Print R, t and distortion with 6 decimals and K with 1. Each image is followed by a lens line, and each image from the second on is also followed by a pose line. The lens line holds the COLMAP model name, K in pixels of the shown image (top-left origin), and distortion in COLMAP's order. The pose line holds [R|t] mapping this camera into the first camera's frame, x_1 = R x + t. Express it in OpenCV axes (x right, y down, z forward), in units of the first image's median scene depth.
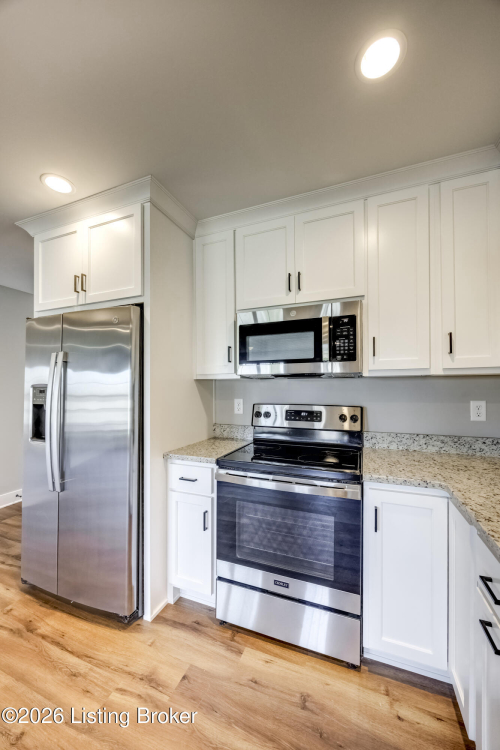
lens RADIAL K [[285.6, 0, 249.6], [0, 285.6, 386.2], [0, 0, 1]] dist [-0.006769, -0.000214]
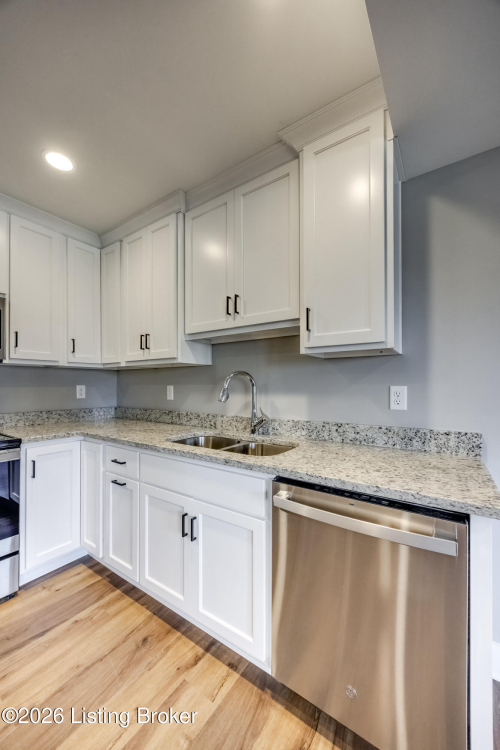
lens RADIAL K [[287.9, 0, 249.8], [0, 287.9, 381.7], [0, 0, 1]] dist [-0.001392, -0.000204]
pose [[0.220898, 0.014530, 0.975189, -0.522361], [-0.005534, 0.999892, -0.013645, 0.050079], [-0.975281, -0.002383, 0.220954, -0.236557]]
